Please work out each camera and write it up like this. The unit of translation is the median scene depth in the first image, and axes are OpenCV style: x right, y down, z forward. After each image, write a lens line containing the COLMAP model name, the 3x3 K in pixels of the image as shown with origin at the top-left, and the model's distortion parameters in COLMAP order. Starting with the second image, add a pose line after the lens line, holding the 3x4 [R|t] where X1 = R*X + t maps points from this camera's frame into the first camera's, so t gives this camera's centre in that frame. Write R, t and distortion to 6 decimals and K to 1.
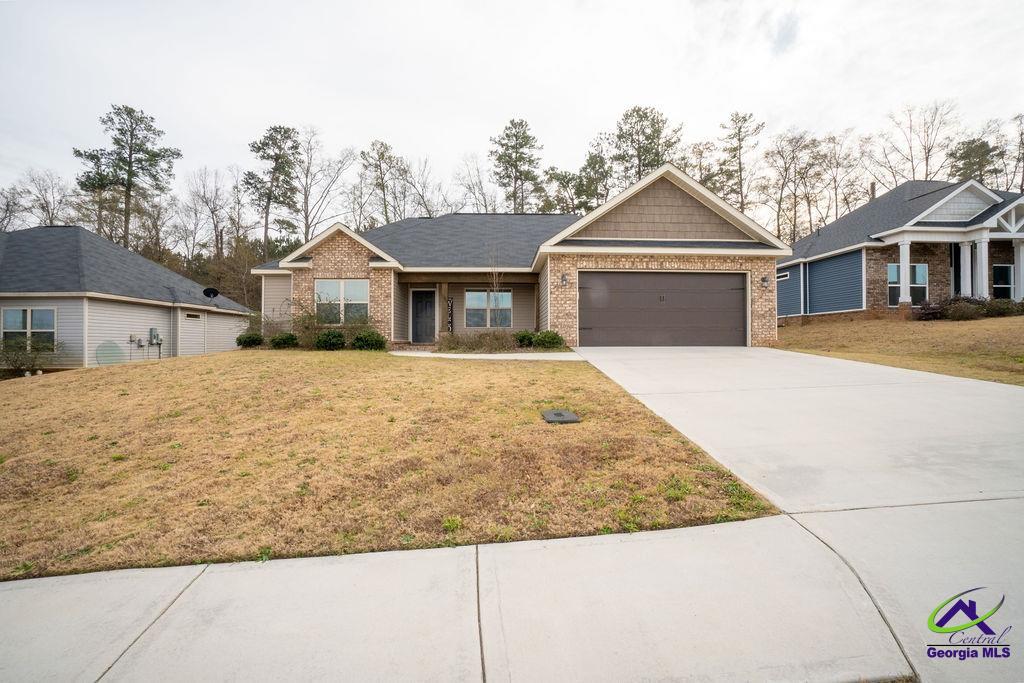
lens RADIAL K [[447.5, 0, 508.5], [0, 447.5, 336.4], [0, 0, 1]] dist [-0.064978, 0.022301]
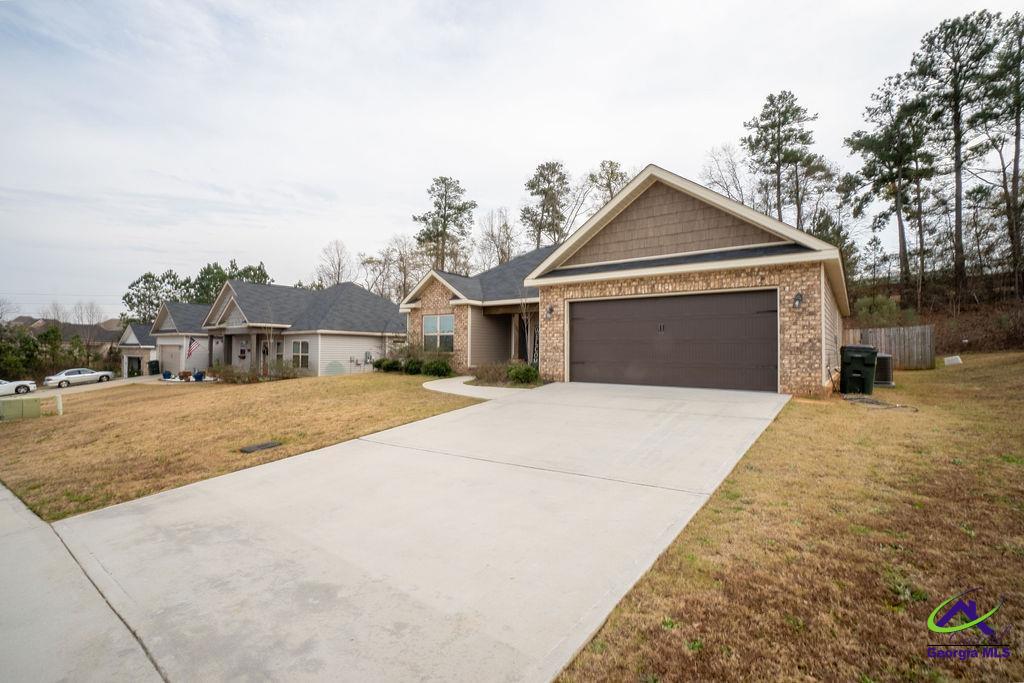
lens RADIAL K [[458.3, 0, 508.4], [0, 458.3, 335.3], [0, 0, 1]] dist [-0.065939, 0.024882]
pose [[0.780076, -0.014062, -0.625527, 0.478202], [-0.001440, 0.999704, -0.024269, -0.037593], [0.625684, 0.019832, 0.779825, 0.121463]]
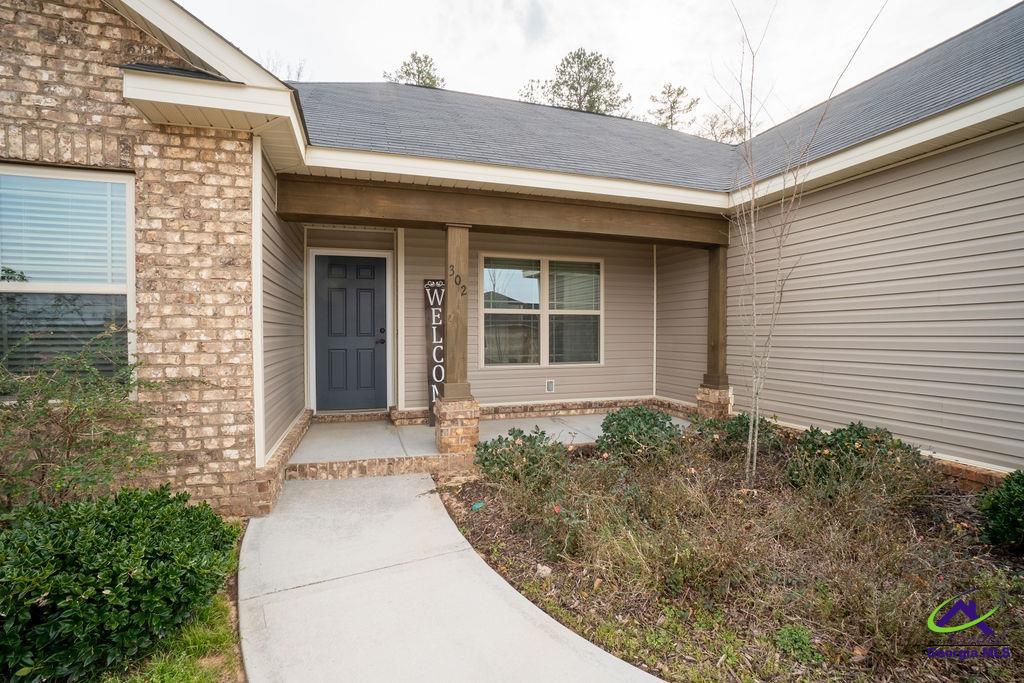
lens RADIAL K [[458.3, 0, 508.4], [0, 458.3, 335.3], [0, 0, 1]] dist [-0.065939, 0.024882]
pose [[0.960153, -0.000967, 0.279472, -0.175155], [-0.005423, 0.999741, 0.022089, -0.052056], [-0.279421, -0.022724, 0.959900, 0.646713]]
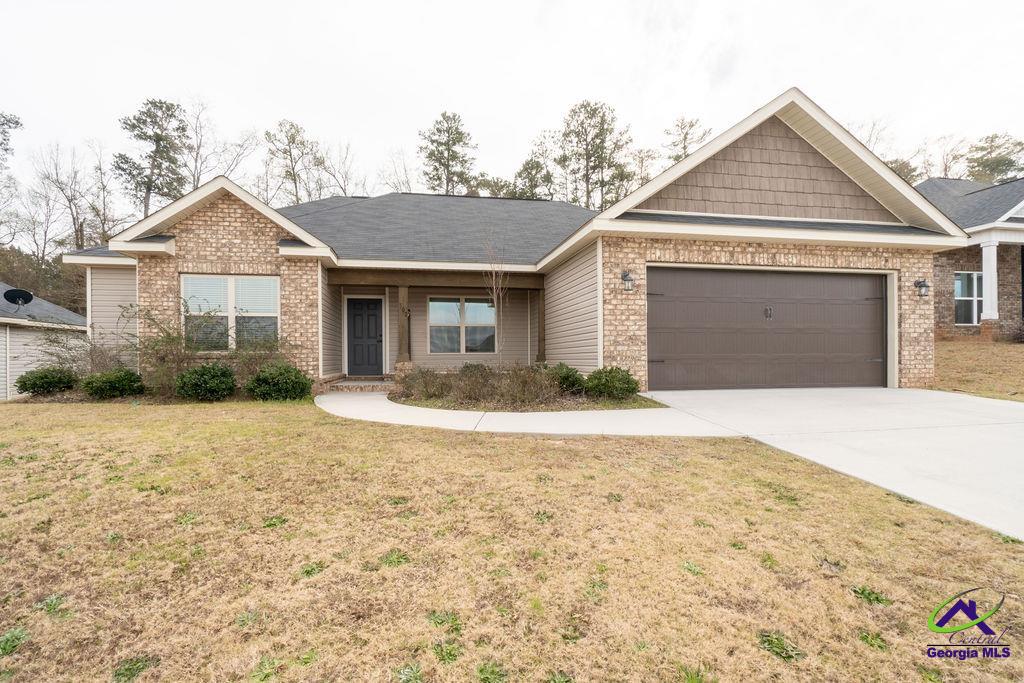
lens RADIAL K [[442.3, 0, 483.2], [0, 442.3, 356.7], [0, 0, 1]] dist [-0.002307, 0.000594]
pose [[0.991678, -0.002911, 0.128711, -0.099757], [0.001214, 0.999911, 0.013257, -0.023331], [-0.128738, -0.012990, 0.991594, 0.313927]]
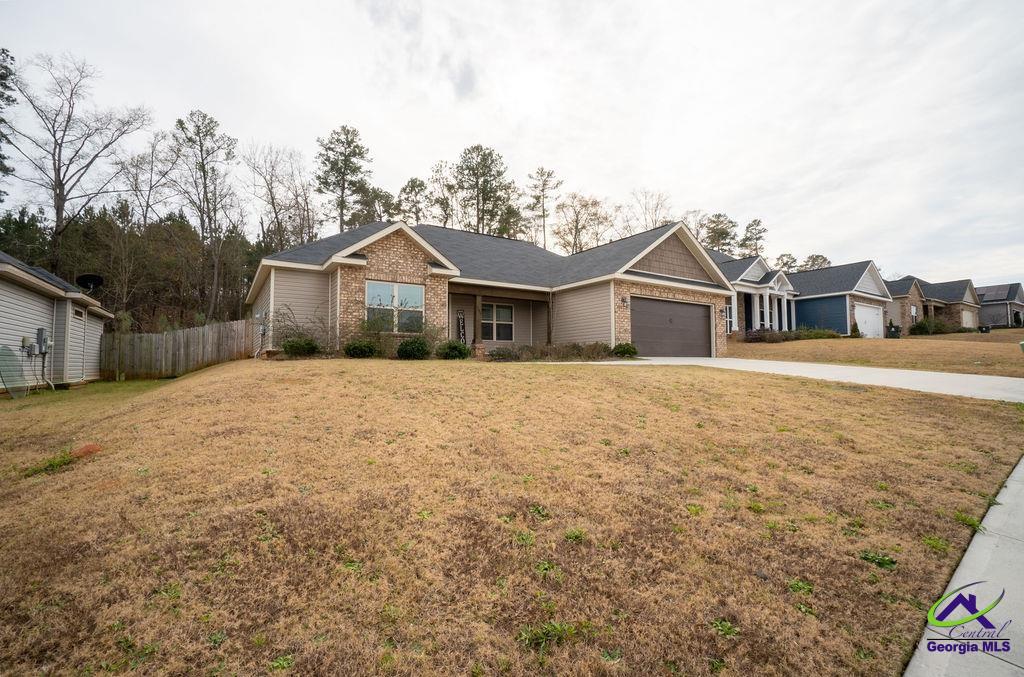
lens RADIAL K [[448.8, 0, 512.0], [0, 448.8, 338.5], [0, 0, 1]] dist [-0.047187, 0.000108]
pose [[0.852014, 0.027315, 0.522806, -0.554931], [-0.004089, 0.998955, -0.045528, 0.022317], [-0.523504, 0.036653, 0.851235, 0.083744]]
